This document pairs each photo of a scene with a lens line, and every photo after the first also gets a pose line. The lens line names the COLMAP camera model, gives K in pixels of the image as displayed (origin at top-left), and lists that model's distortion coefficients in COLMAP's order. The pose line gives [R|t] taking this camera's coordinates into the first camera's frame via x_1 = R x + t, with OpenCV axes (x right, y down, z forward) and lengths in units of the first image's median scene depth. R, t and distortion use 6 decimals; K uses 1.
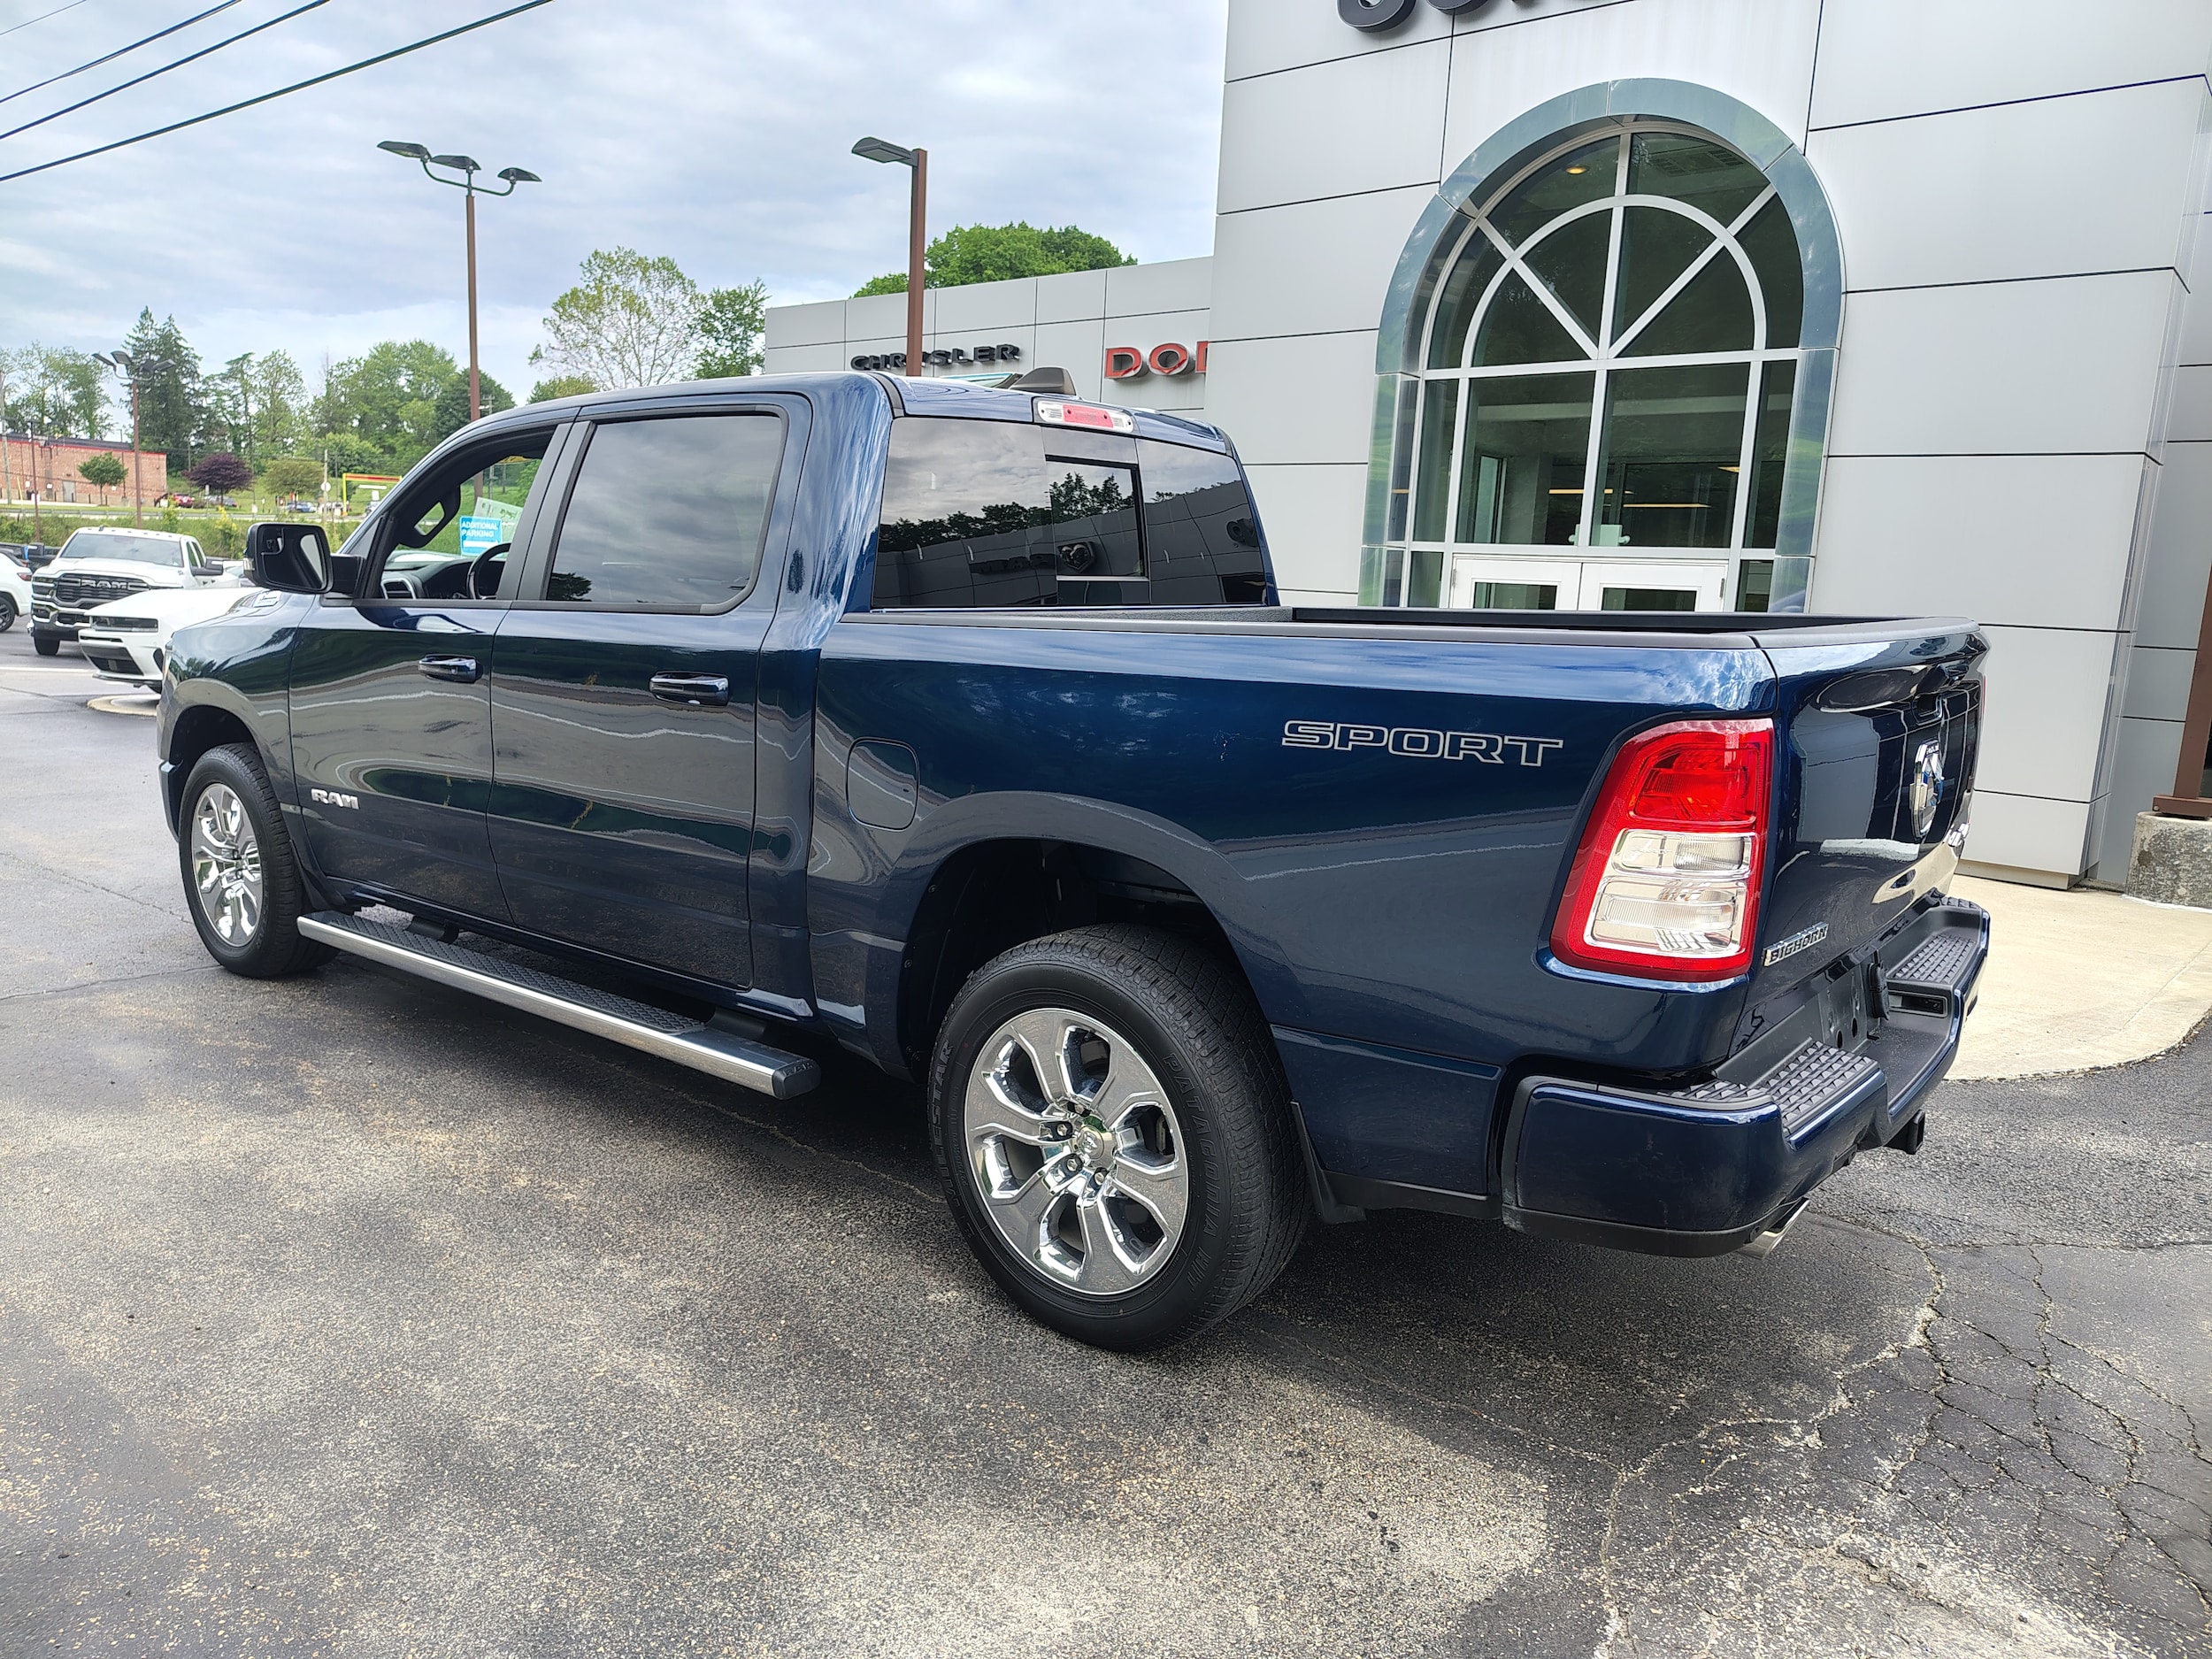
lens RADIAL K [[1580.6, 0, 1055.1], [0, 1580.6, 859.1], [0, 0, 1]] dist [-0.000565, -0.002978]
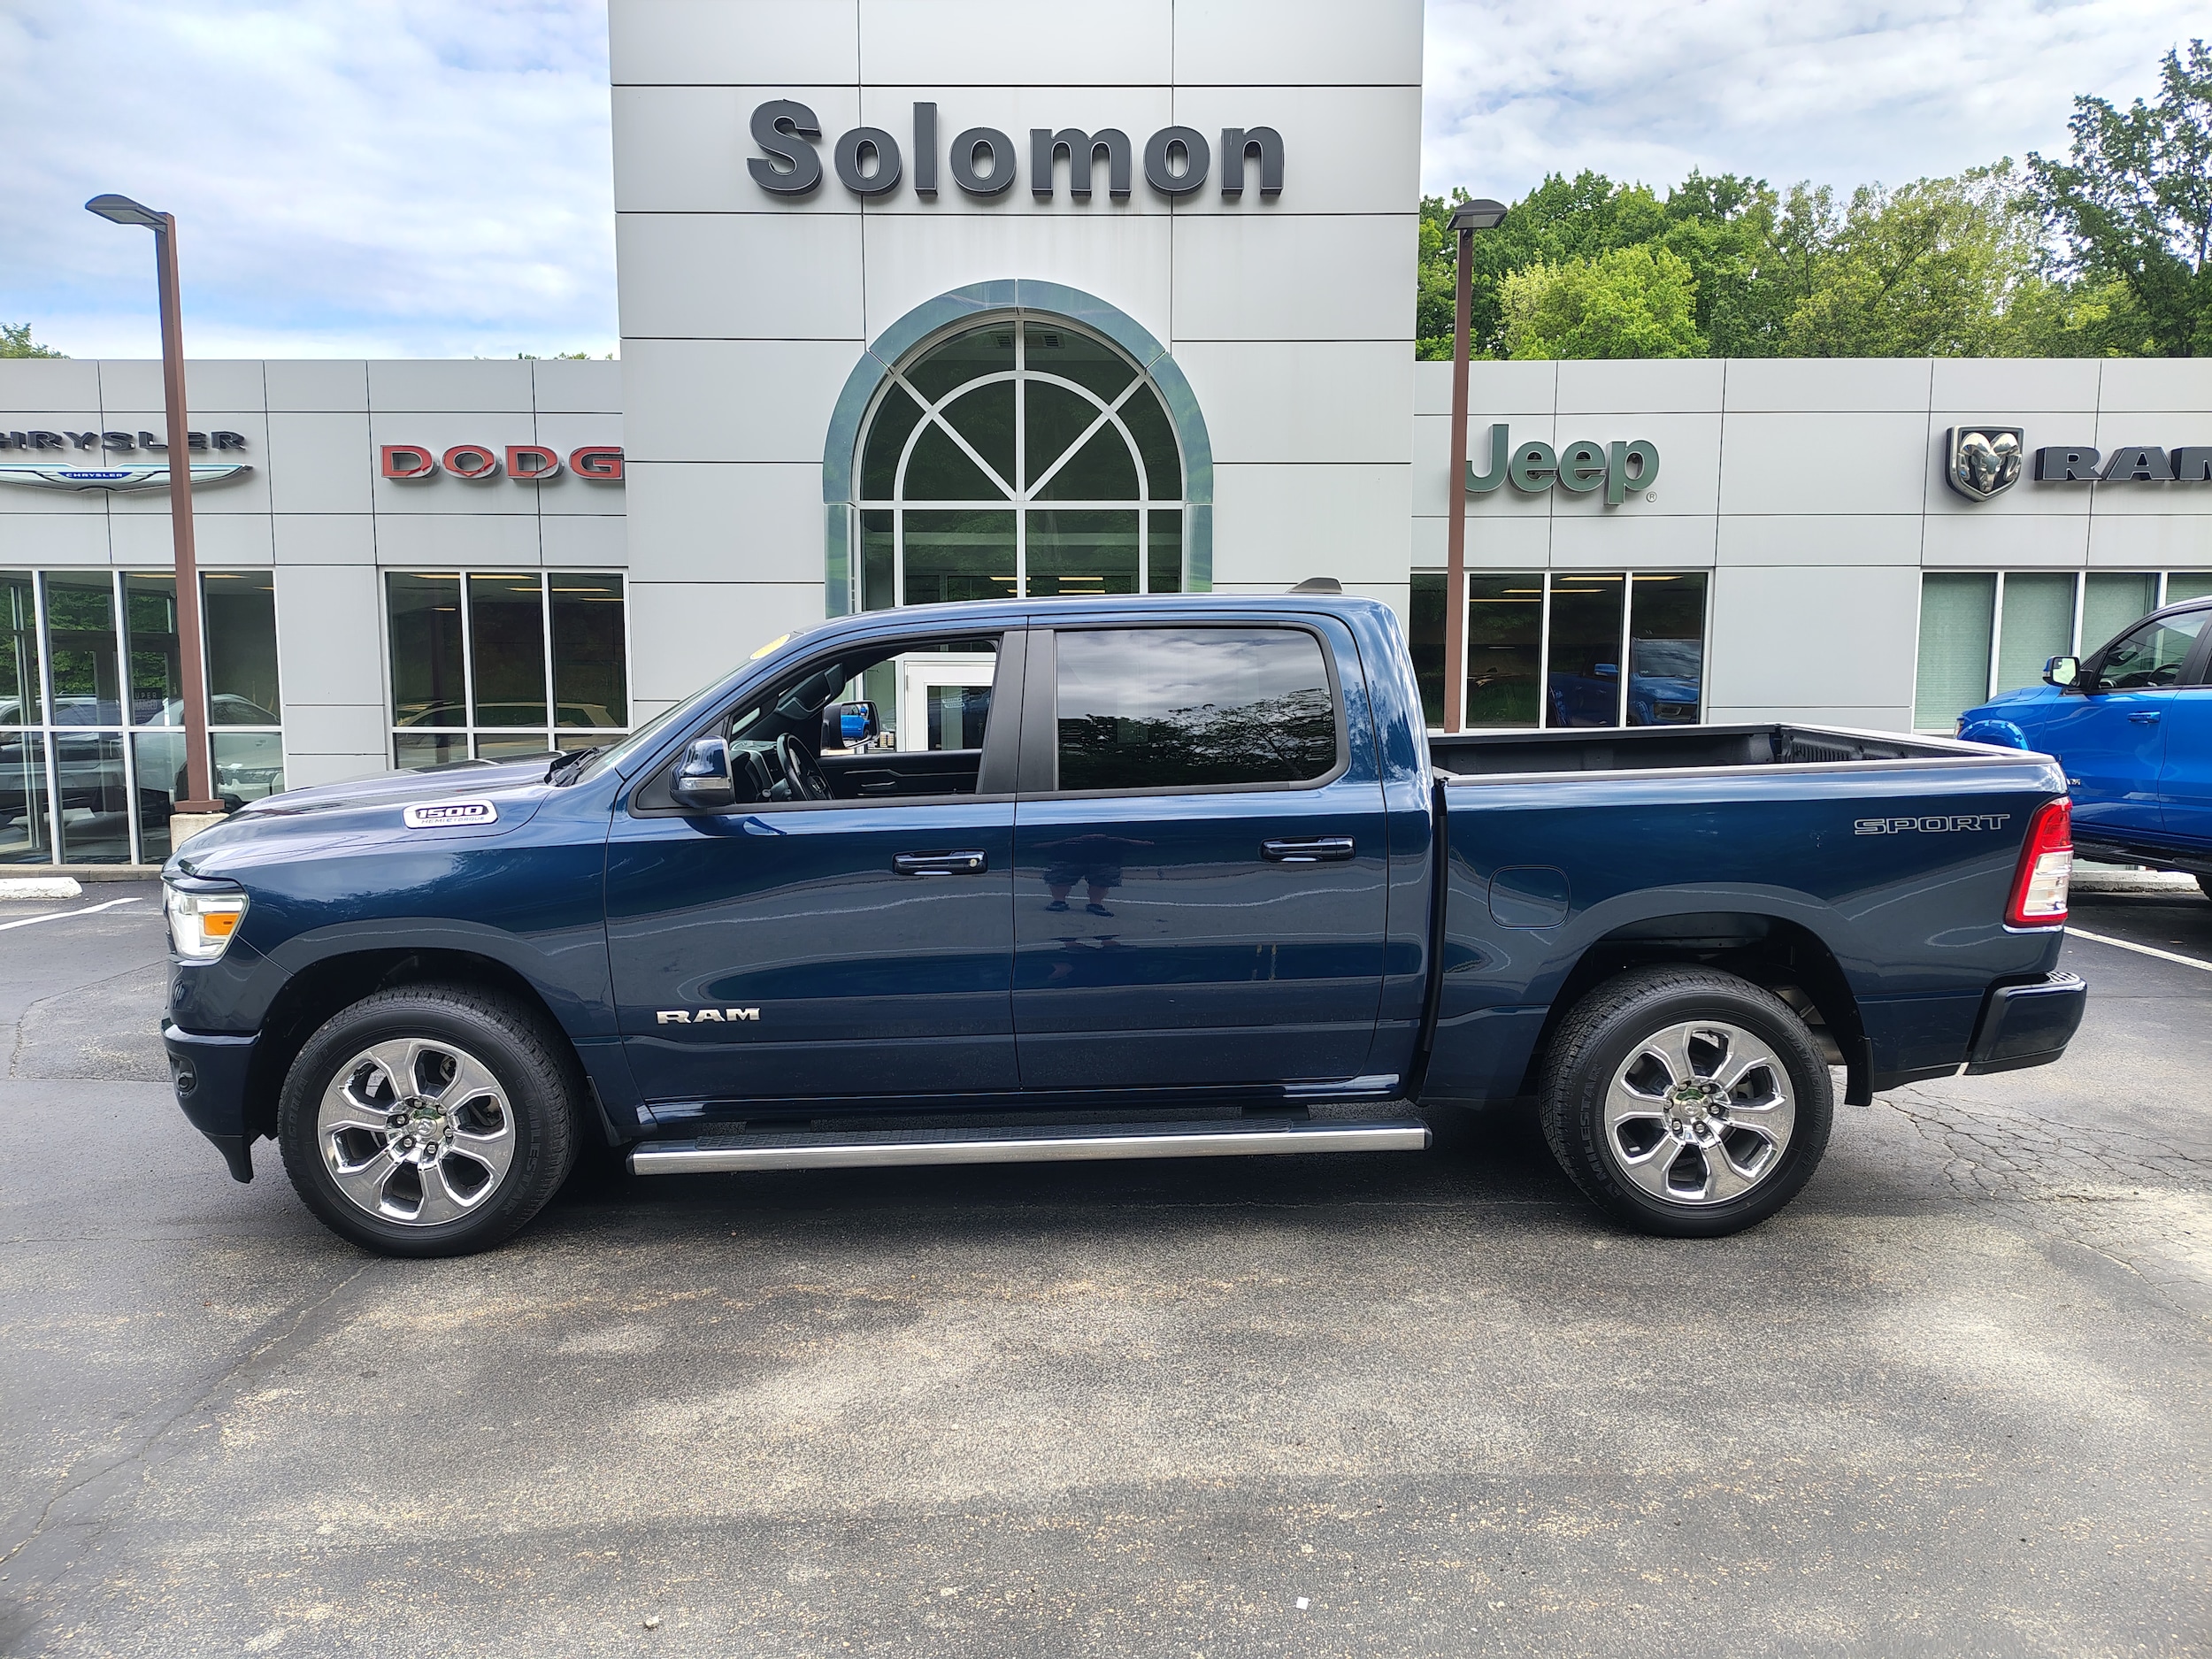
lens RADIAL K [[1618.0, 0, 1107.3], [0, 1618.0, 795.7], [0, 0, 1]] dist [0.040928, -0.034635]
pose [[0.741222, -0.099177, 0.663893, -0.492037], [0.151015, 0.988309, -0.020965, -0.059288], [-0.654053, 0.115797, 0.747533, 0.051864]]
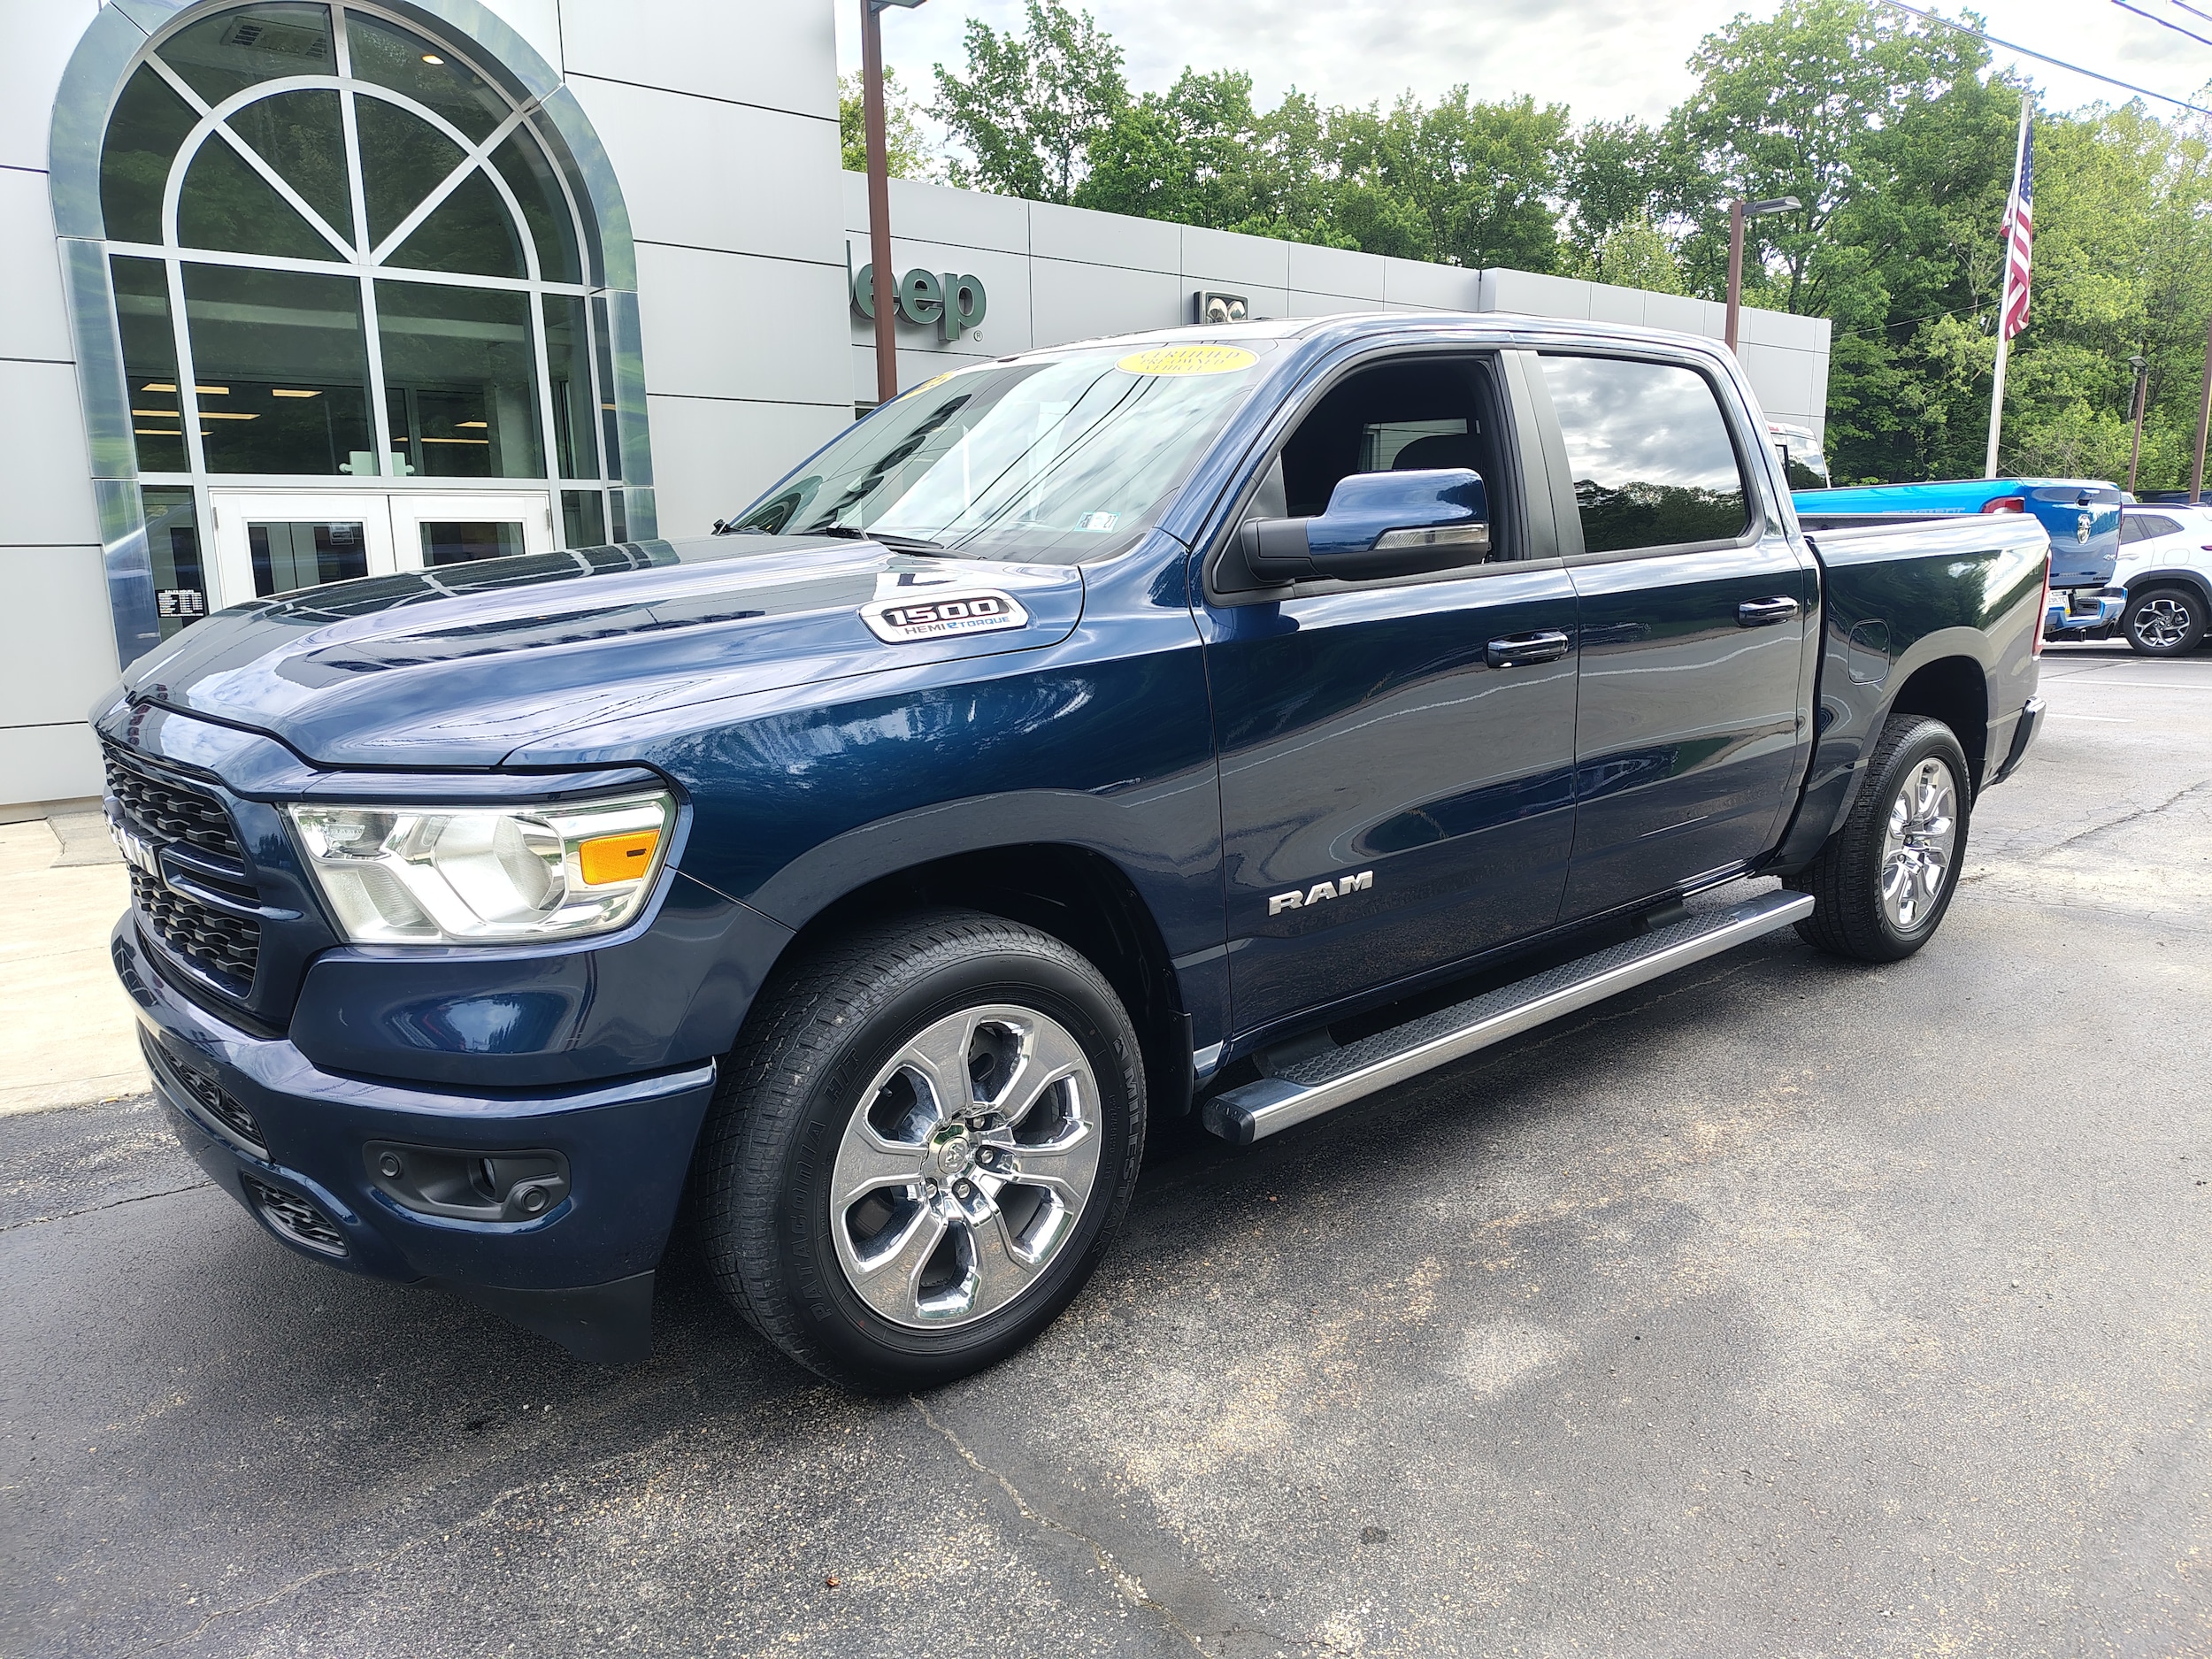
lens RADIAL K [[1597.0, 0, 1168.2], [0, 1597.0, 830.3], [0, 0, 1]] dist [0.045374, -0.048500]
pose [[0.110874, -0.220631, 0.969035, -0.591715], [0.195133, 0.960900, 0.196452, -0.109293], [-0.974490, 0.167309, 0.149591, 0.516378]]
